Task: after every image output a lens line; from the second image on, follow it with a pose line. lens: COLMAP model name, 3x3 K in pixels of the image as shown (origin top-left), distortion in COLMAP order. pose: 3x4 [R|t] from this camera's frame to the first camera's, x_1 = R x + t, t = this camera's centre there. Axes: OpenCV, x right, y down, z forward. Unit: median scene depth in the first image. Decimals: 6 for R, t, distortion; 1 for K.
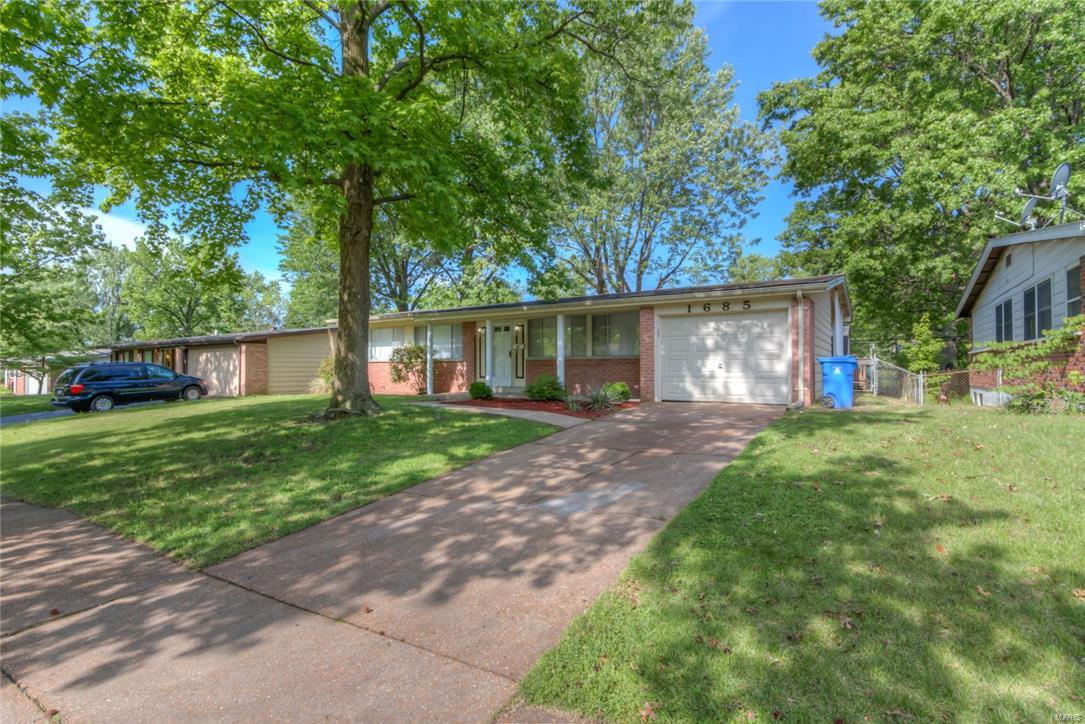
lens RADIAL K [[523.3, 0, 542.5], [0, 523.3, 362.0], [0, 0, 1]] dist [-0.002276, -0.000162]
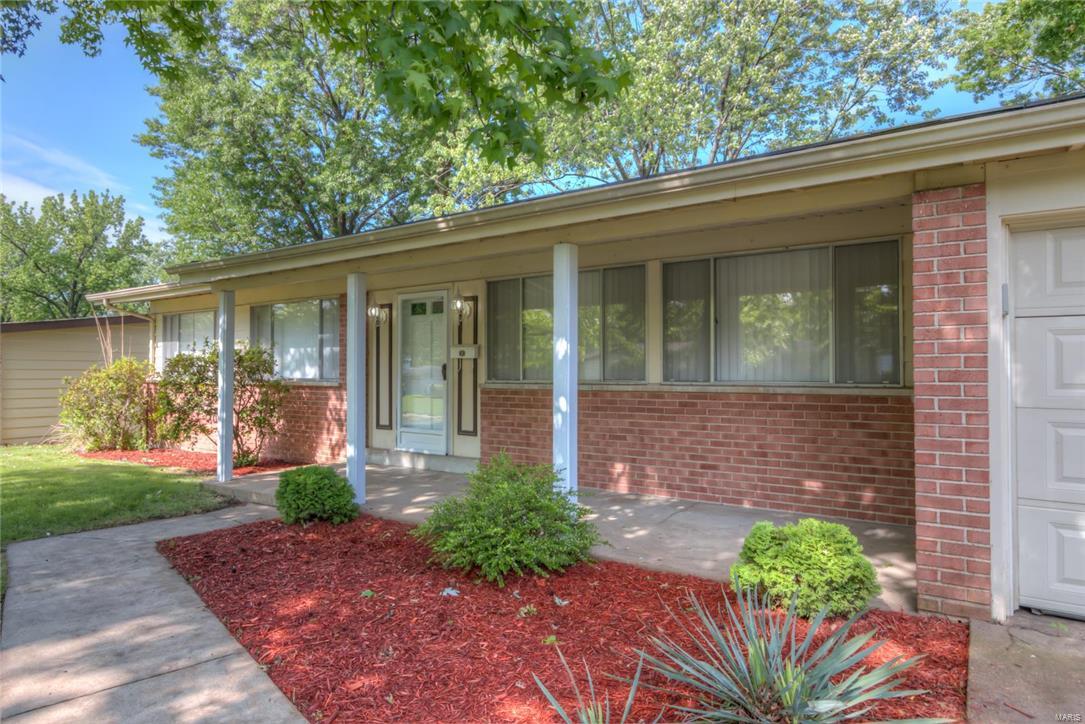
lens RADIAL K [[653.6, 0, 542.5], [0, 653.6, 362.0], [0, 0, 1]] dist [0.002177, 0.000411]
pose [[0.999115, -0.013224, -0.039938, 0.035040], [0.013508, 0.999885, 0.006865, -0.028037], [0.039843, -0.007399, 0.999179, 0.581641]]
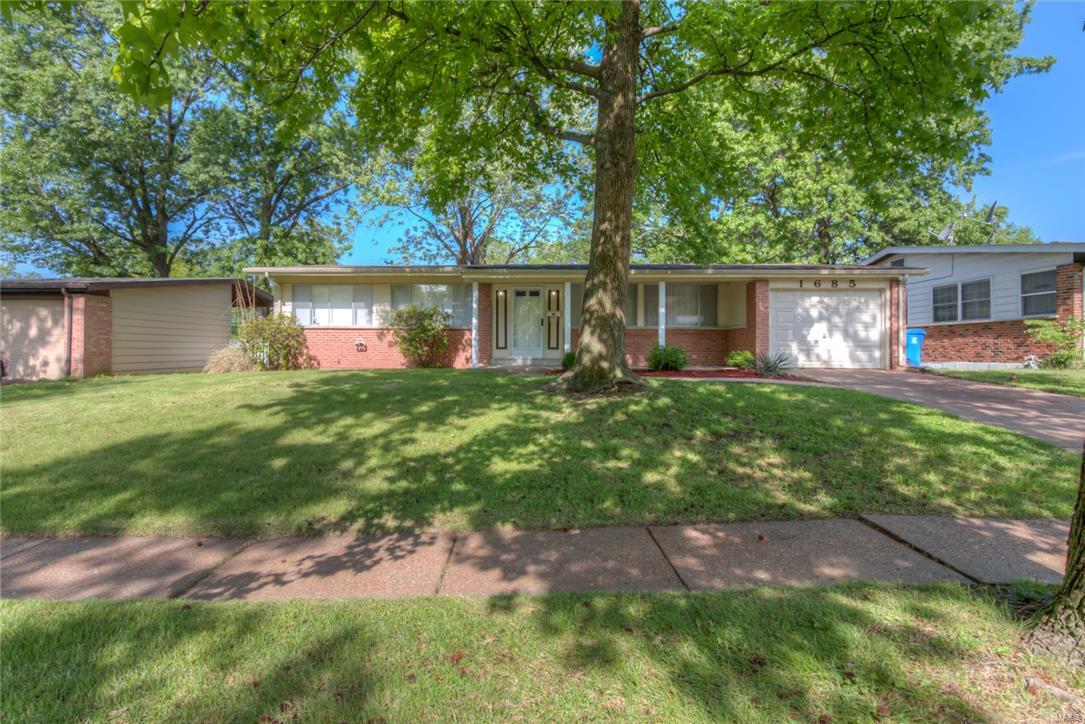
lens RADIAL K [[555.0, 0, 544.7], [0, 555.0, 343.8], [0, 0, 1]] dist [-0.001235, -0.000210]
pose [[0.839263, 0.004792, 0.543704, -0.648752], [-0.005531, 0.999985, -0.000275, 0.025114], [-0.543697, -0.002776, 0.839277, 0.221748]]
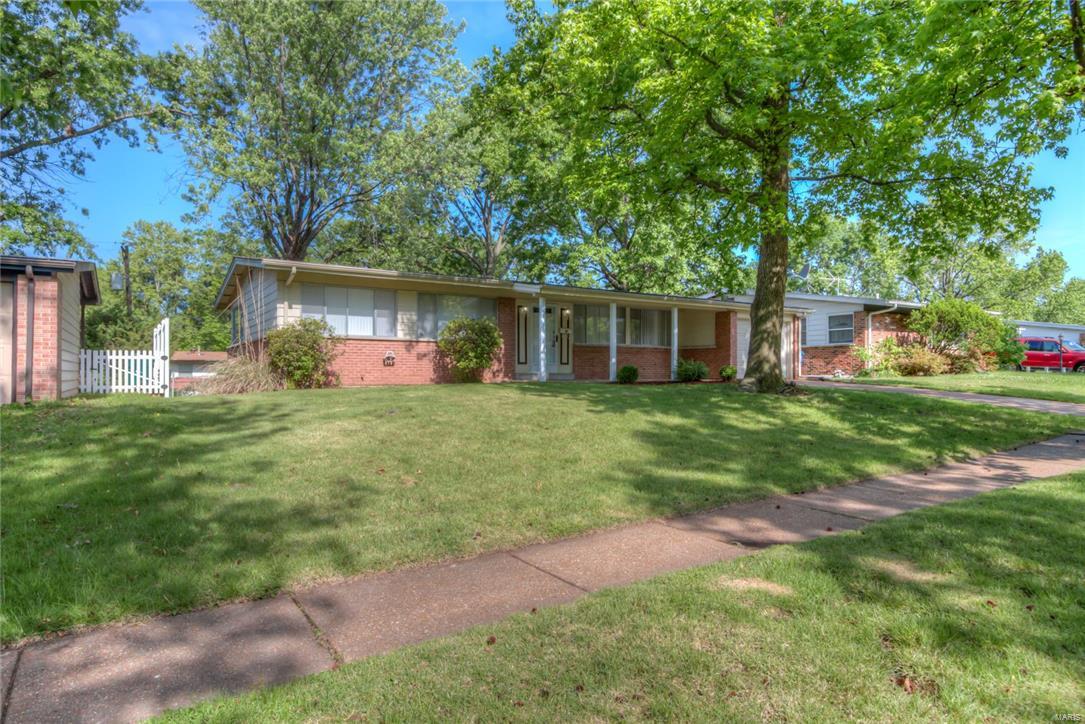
lens RADIAL K [[653.6, 0, 542.5], [0, 653.6, 362.0], [0, 0, 1]] dist [0.002177, 0.000411]
pose [[0.363151, 0.016655, 0.931582, -1.300782], [-0.006214, 0.999861, -0.015454, 0.050973], [-0.931710, -0.000176, 0.363204, 0.674149]]
